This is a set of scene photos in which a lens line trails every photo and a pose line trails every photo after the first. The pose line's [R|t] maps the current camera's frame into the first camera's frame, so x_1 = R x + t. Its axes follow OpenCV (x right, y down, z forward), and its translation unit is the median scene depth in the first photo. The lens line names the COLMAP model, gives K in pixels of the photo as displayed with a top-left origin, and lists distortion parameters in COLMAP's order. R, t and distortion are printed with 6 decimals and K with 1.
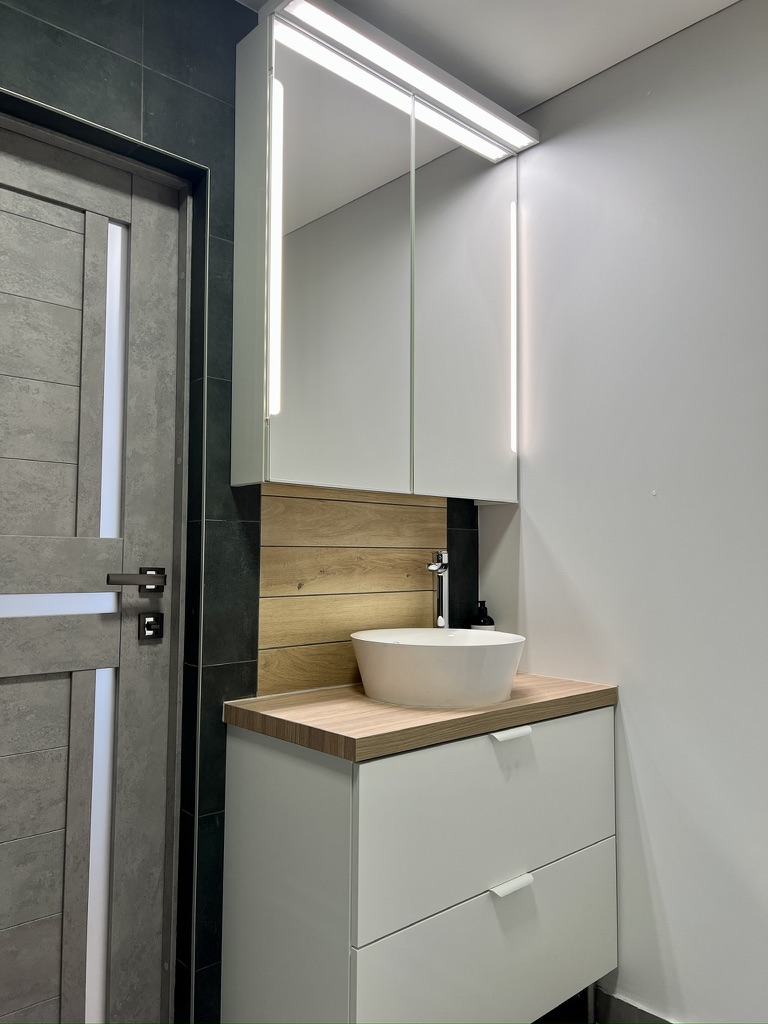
lens RADIAL K [[776.0, 0, 384.0], [0, 776.0, 512.0], [0, 0, 1]] dist [0.031632, -0.009613]
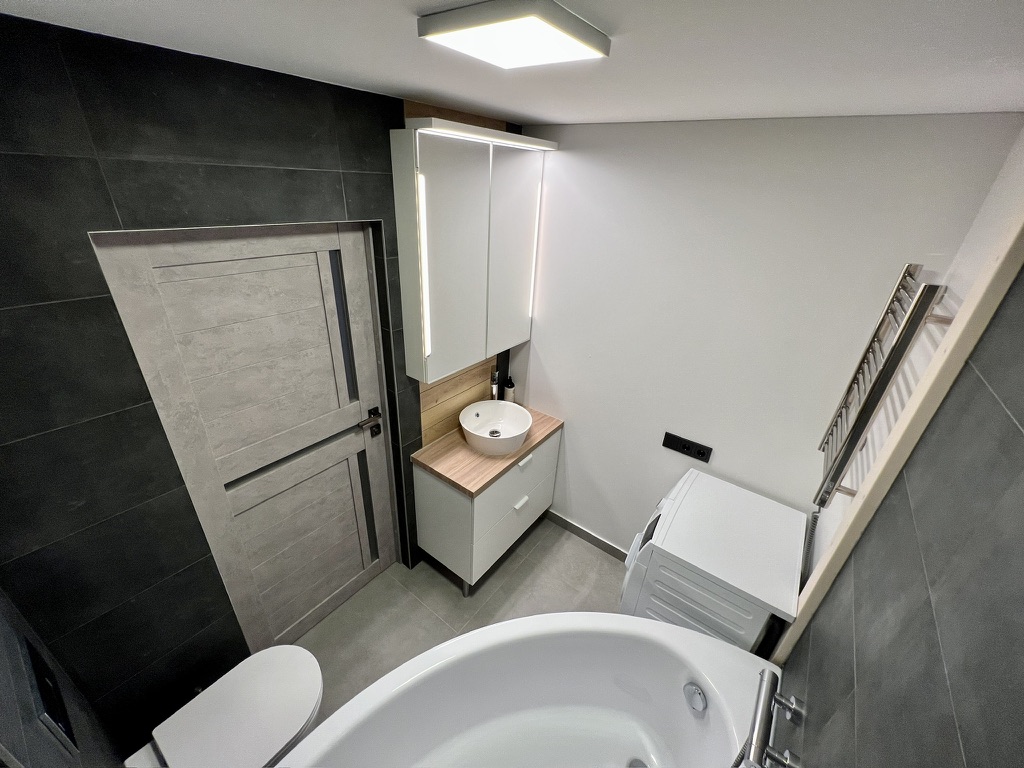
lens RADIAL K [[409.9, 0, 512.0], [0, 409.9, 384.0], [0, 0, 1]] dist [0.001450, 0.000298]
pose [[0.981741, -0.038279, 0.186331, -0.120150], [-0.060403, 0.866116, 0.496180, -0.590405], [-0.180378, -0.498375, 0.847990, -0.037868]]
